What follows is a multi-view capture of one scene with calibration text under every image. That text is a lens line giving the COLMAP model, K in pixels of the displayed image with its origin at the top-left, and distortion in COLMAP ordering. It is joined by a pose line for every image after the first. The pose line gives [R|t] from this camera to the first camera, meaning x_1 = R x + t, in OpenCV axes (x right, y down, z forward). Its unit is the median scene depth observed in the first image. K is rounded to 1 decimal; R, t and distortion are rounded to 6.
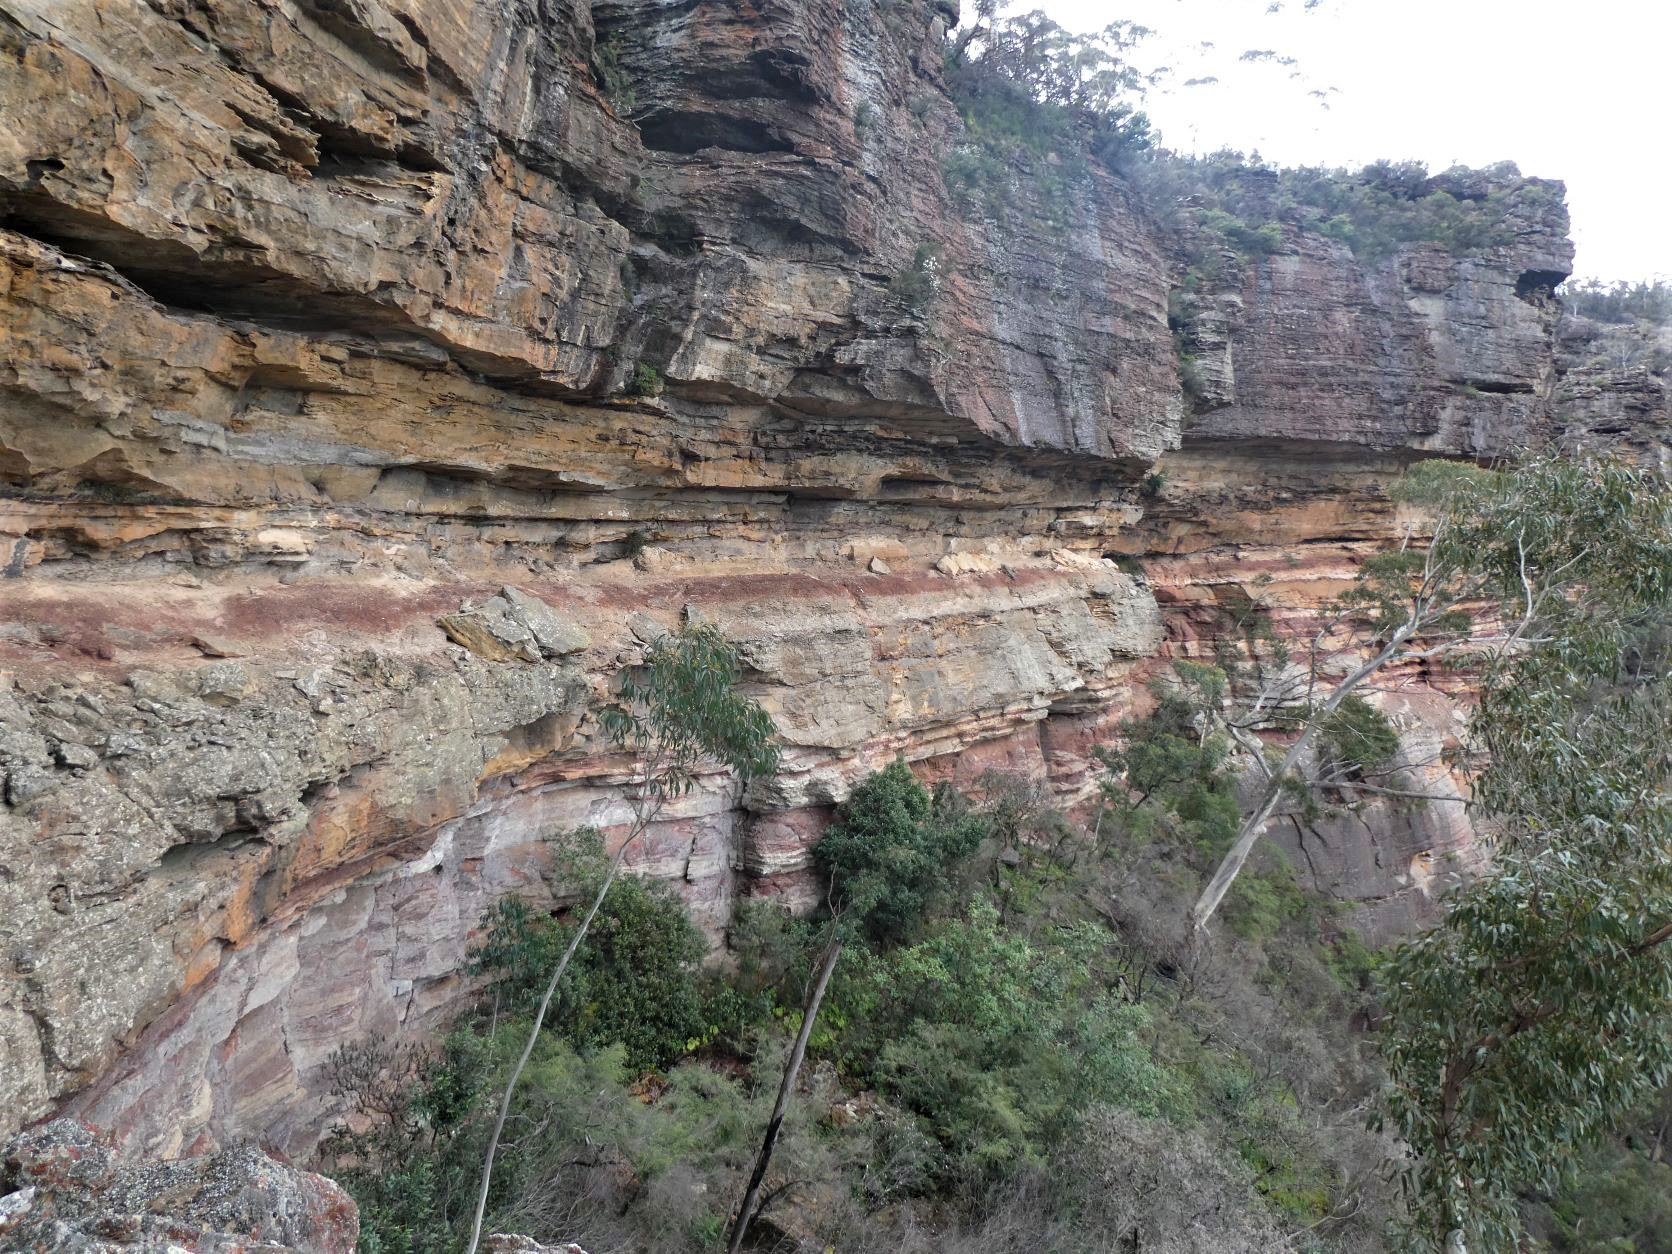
lens RADIAL K [[1201.4, 0, 841.9], [0, 1201.4, 607.1], [0, 0, 1]] dist [-0.008203, 0.006085]
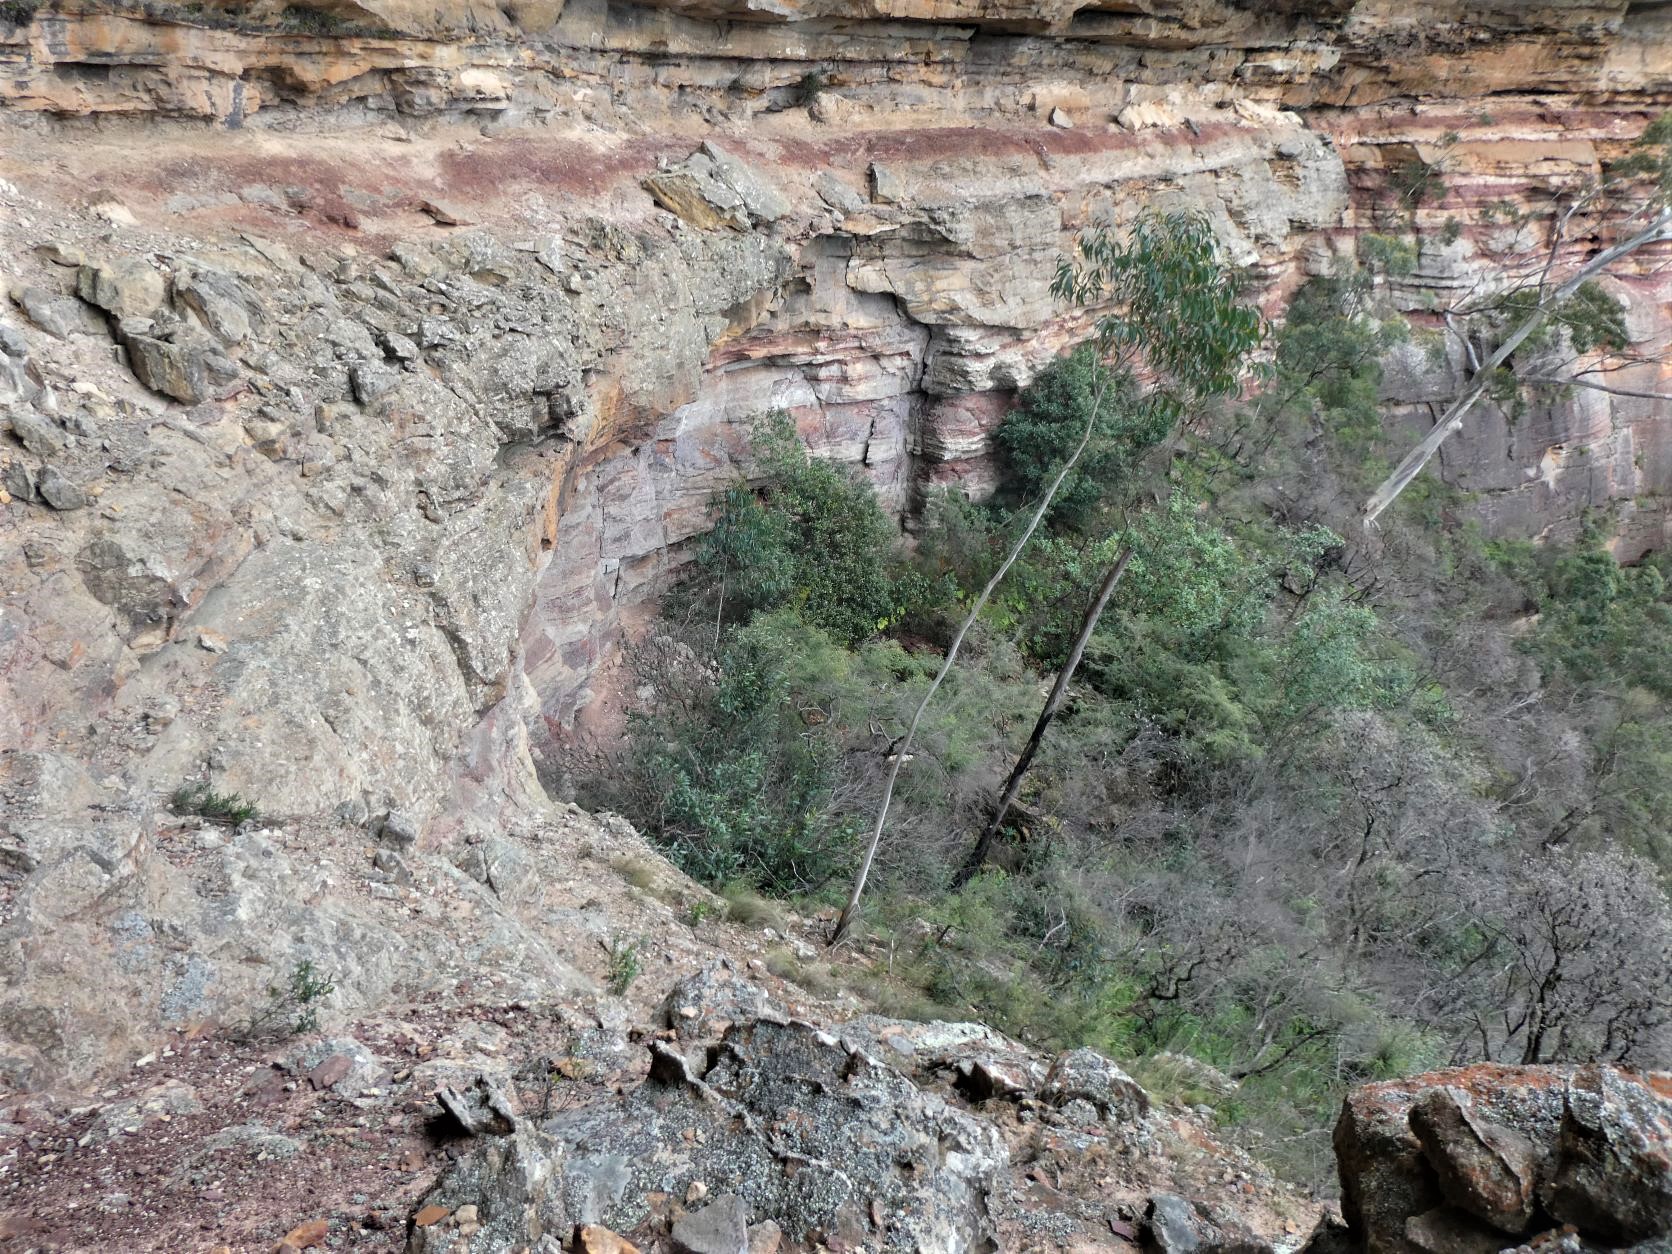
lens RADIAL K [[1202.8, 0, 849.1], [0, 1202.8, 623.8], [0, 0, 1]] dist [-0.008937, -0.005943]
pose [[0.998401, 0.031744, -0.046783, -0.091746], [-0.012791, 0.932862, 0.360008, -0.003819], [0.055070, -0.358834, 0.931776, 0.037954]]
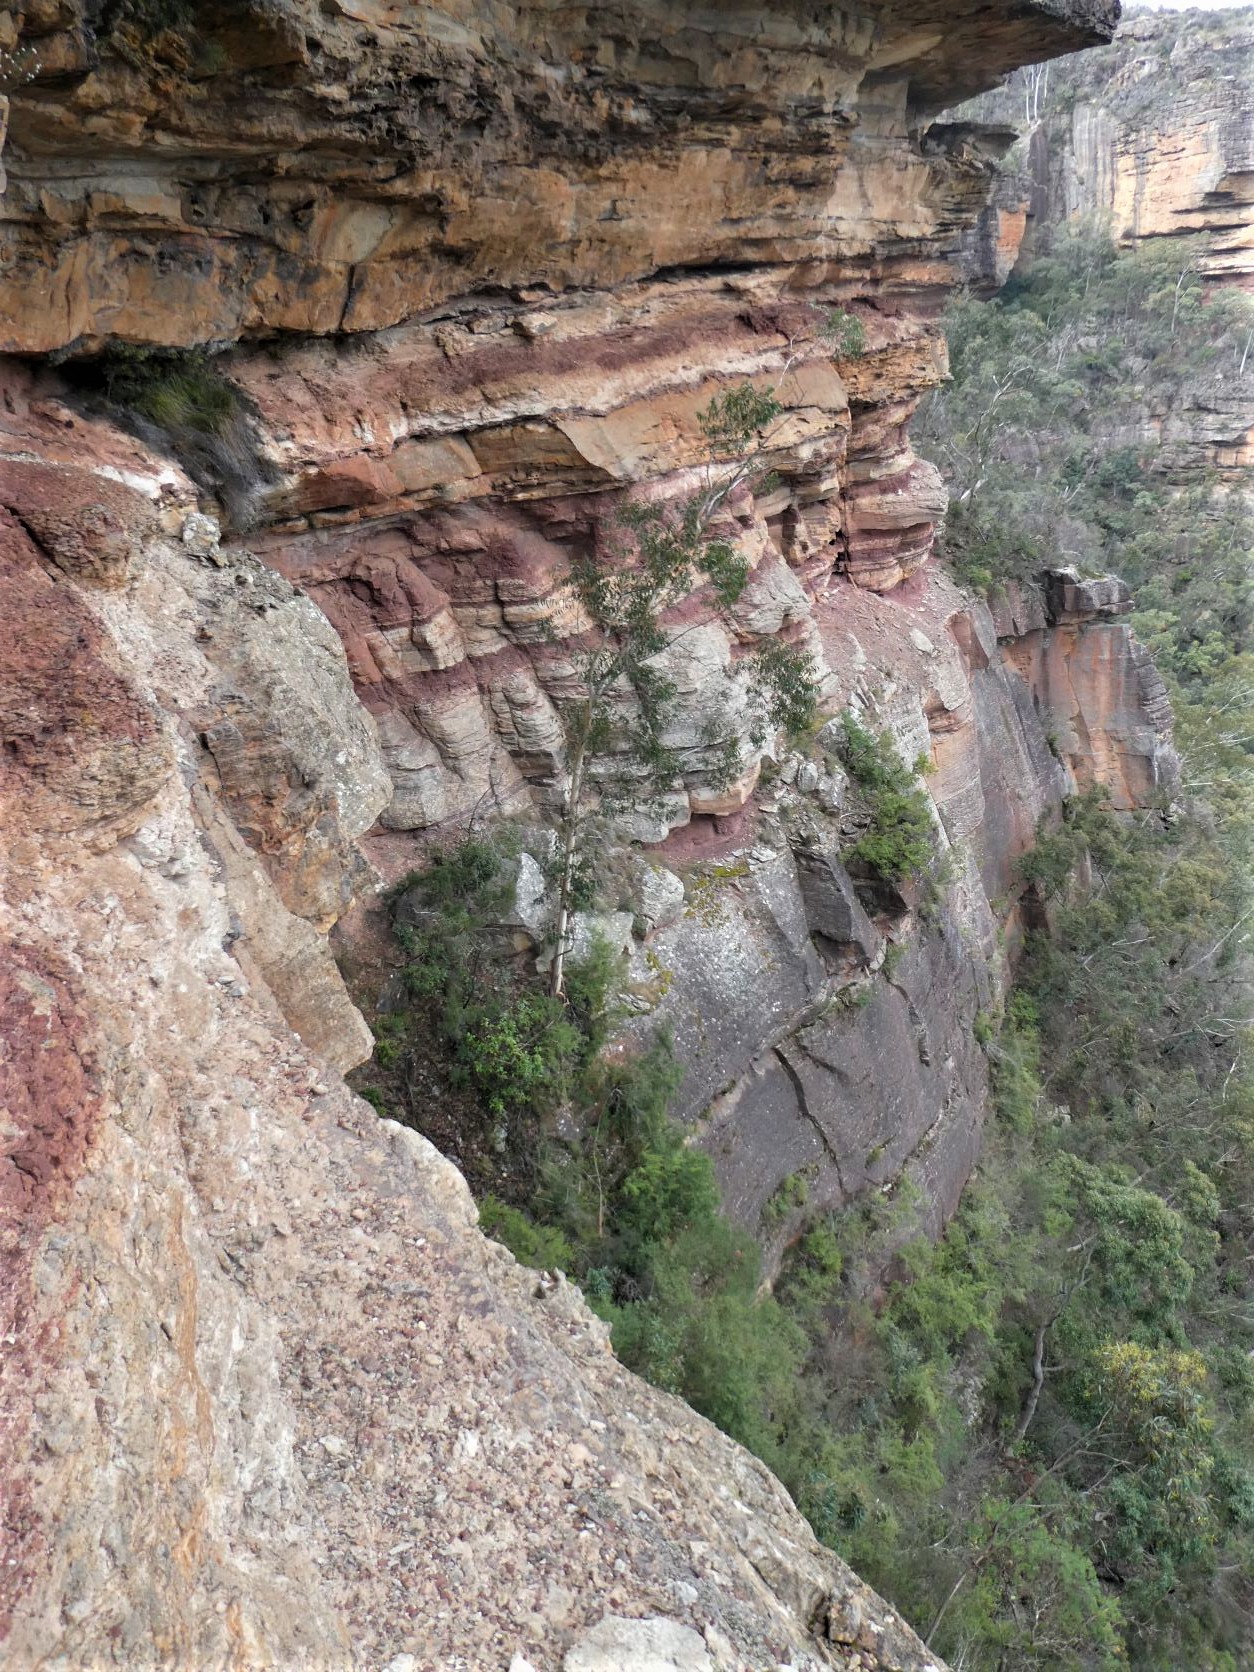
lens RADIAL K [[1202.8, 0, 627.0], [0, 1202.8, 836.0], [0, 0, 1]] dist [-0.008937, -0.005943]
pose [[0.843081, -0.265393, 0.467741, 0.430818], [0.091928, 0.928069, 0.360883, -0.077022], [-0.529872, -0.261255, 0.806834, 1.795836]]
